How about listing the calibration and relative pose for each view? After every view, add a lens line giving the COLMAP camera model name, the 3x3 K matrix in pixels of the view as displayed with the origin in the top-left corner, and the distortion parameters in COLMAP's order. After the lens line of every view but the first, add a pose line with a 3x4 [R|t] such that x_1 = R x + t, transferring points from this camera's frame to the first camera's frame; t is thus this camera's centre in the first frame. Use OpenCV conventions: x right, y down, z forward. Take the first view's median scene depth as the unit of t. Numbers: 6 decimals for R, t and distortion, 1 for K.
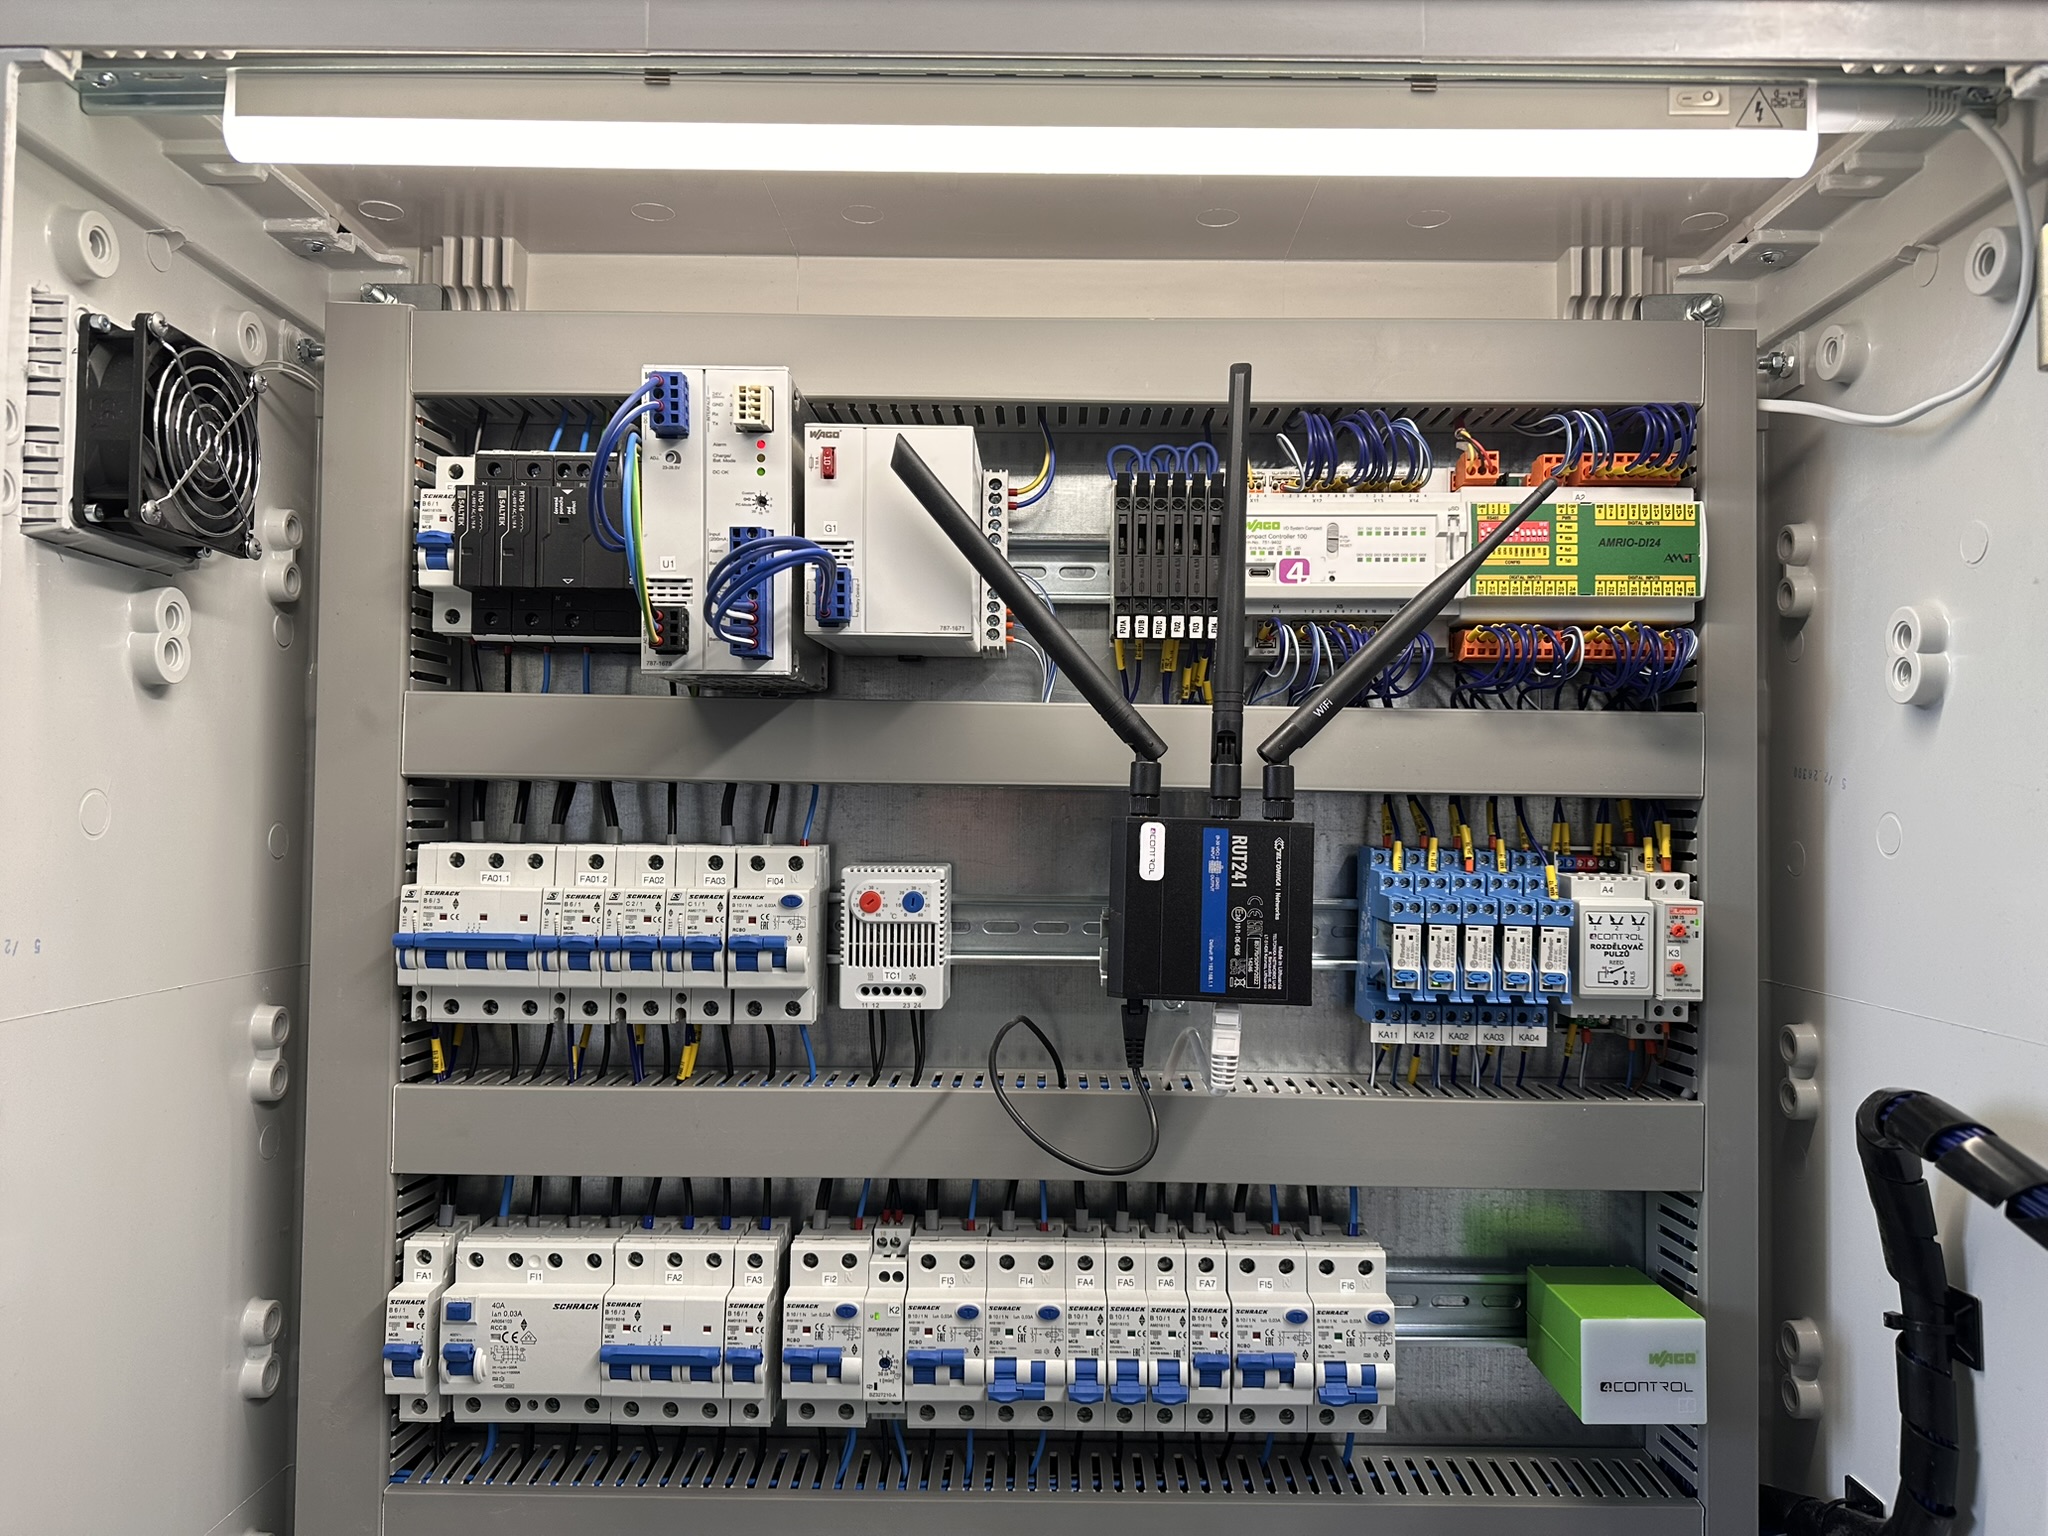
lens RADIAL K [[1470.3, 0, 1029.0], [0, 1470.3, 755.8], [0, 0, 1]] dist [0.038340, -0.016859]
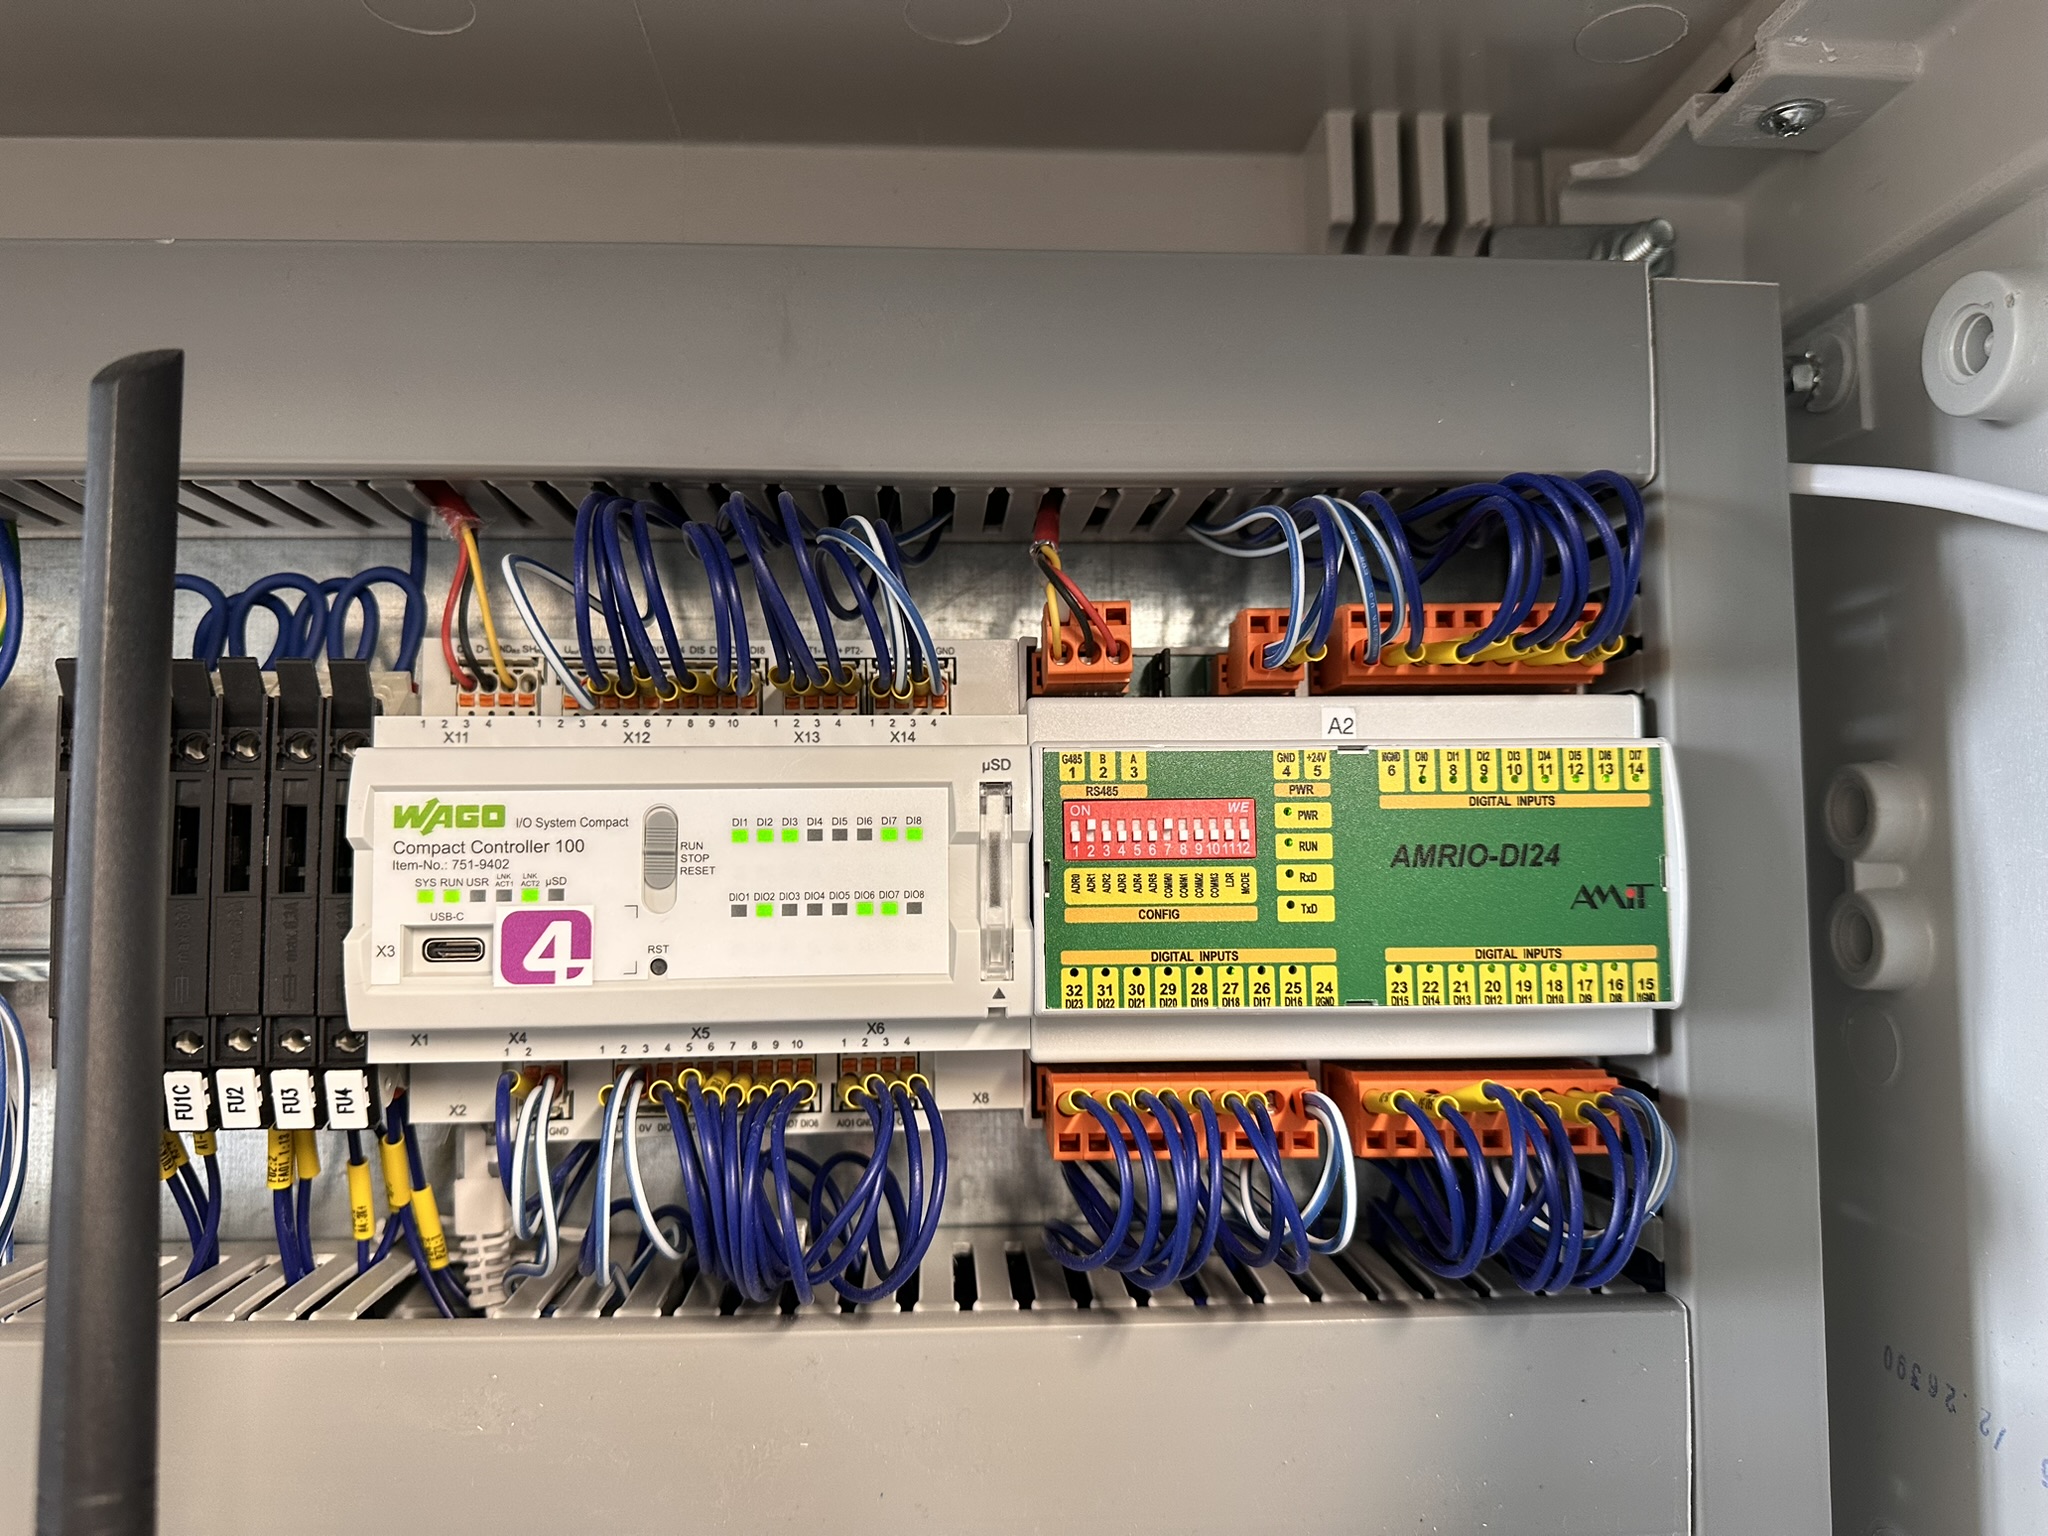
lens RADIAL K [[1470.3, 0, 1018.5], [0, 1470.3, 759.5], [0, 0, 1]] dist [0.038340, -0.016859]
pose [[0.997892, -0.014055, 0.063354, 0.271409], [0.016249, 0.999281, -0.034253, -0.156673], [-0.062827, 0.035211, 0.997403, 0.645342]]
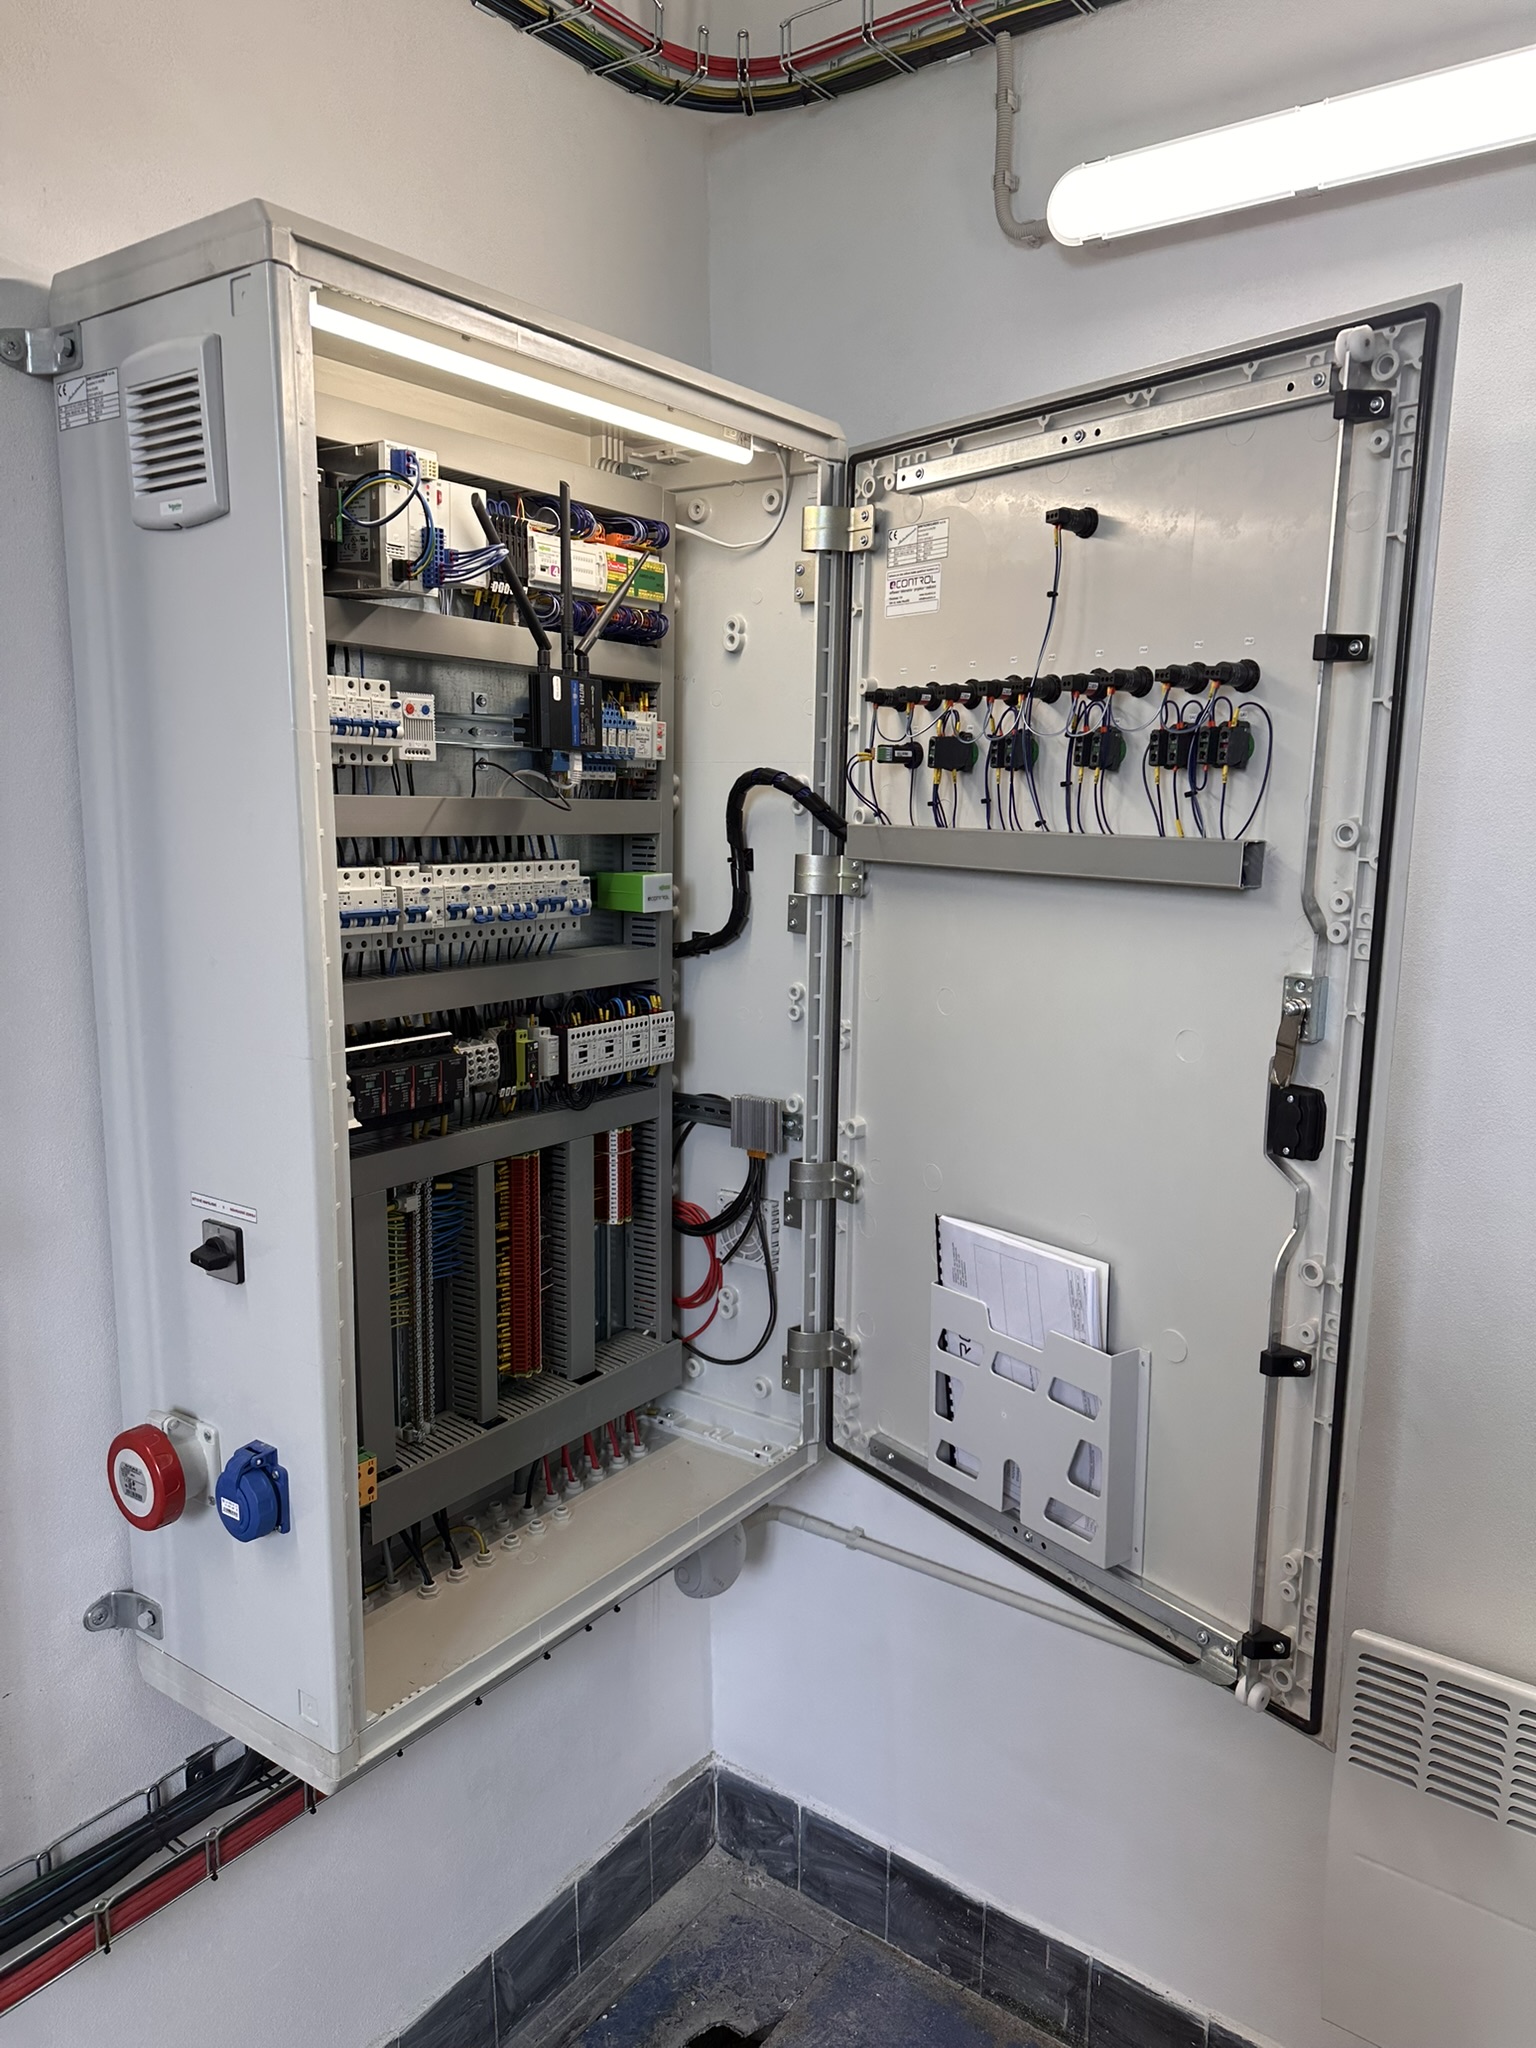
lens RADIAL K [[1470.3, 0, 755.0], [0, 1470.3, 1029.3], [0, 0, 1]] dist [0.038340, -0.016859]
pose [[0.581952, -0.127225, 0.803209, -1.597657], [-0.052102, 0.979825, 0.192949, 0.116365], [-0.811552, -0.154136, 0.563582, -0.682088]]
